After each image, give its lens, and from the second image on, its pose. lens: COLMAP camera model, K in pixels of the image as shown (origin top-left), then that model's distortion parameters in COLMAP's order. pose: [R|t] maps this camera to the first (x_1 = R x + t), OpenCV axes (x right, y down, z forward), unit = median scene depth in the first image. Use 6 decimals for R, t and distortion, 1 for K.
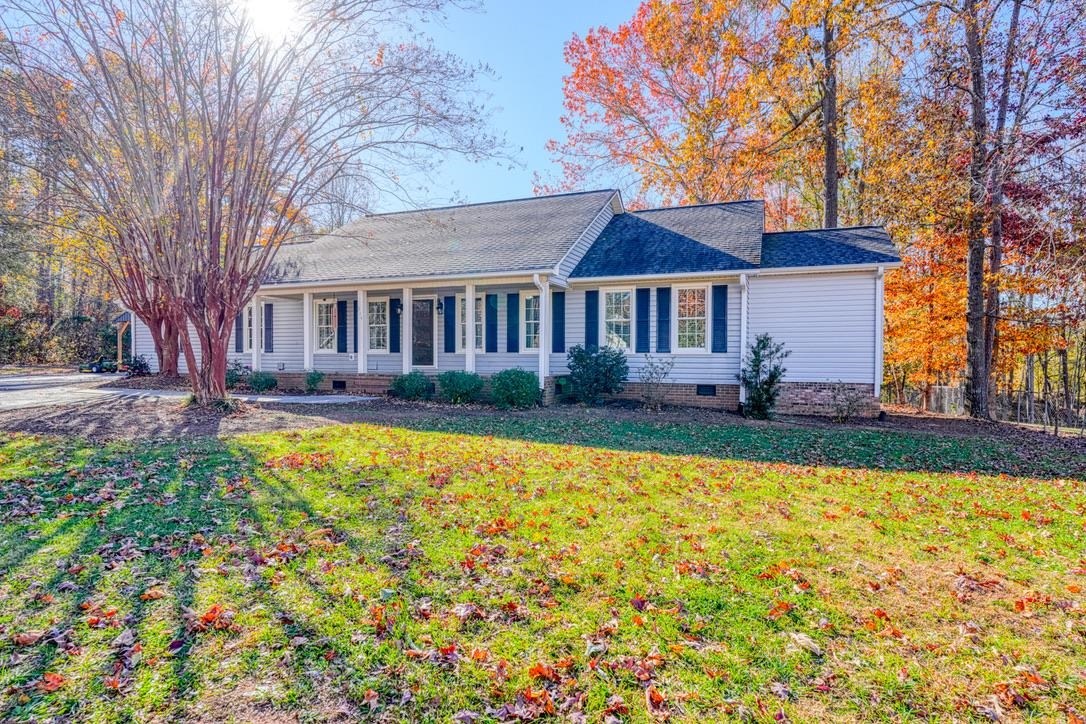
lens RADIAL K [[510.1, 0, 543.0], [0, 510.1, 362.0], [0, 0, 1]] dist [0.000299, 0.000118]
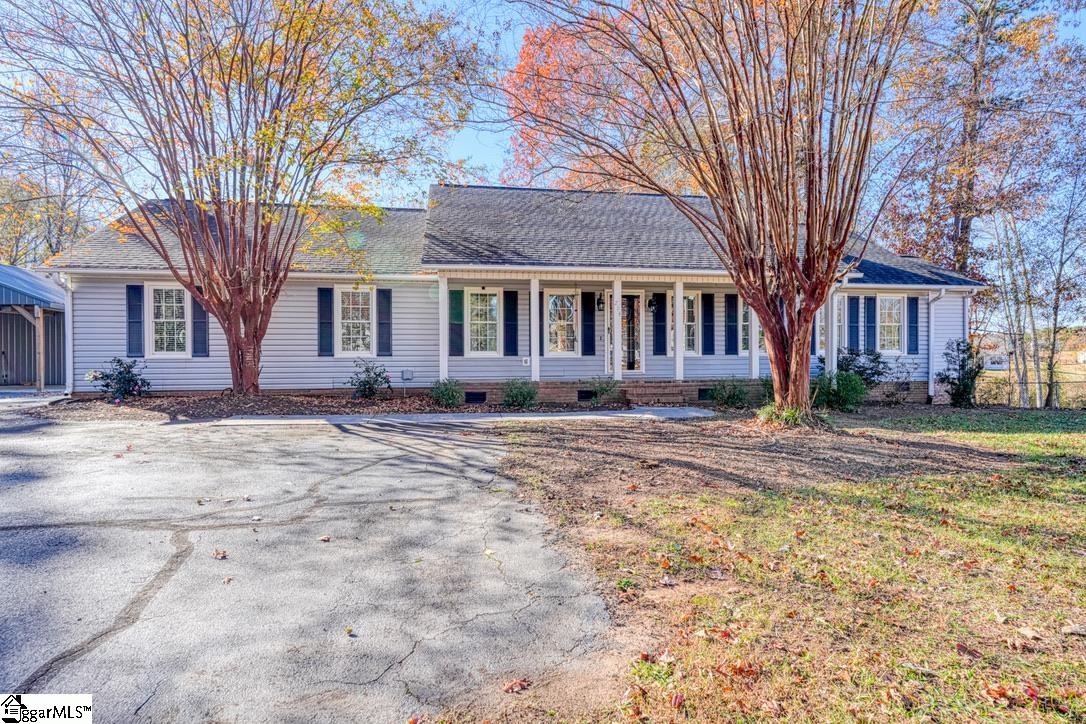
lens RADIAL K [[526.6, 0, 543.0], [0, 526.6, 362.0], [0, 0, 1]] dist [-0.000651, 0.000567]
pose [[0.878339, -0.008871, 0.477956, -0.820666], [0.012959, 0.999902, -0.005256, -0.004486], [-0.477863, 0.010810, 0.878368, 0.286135]]
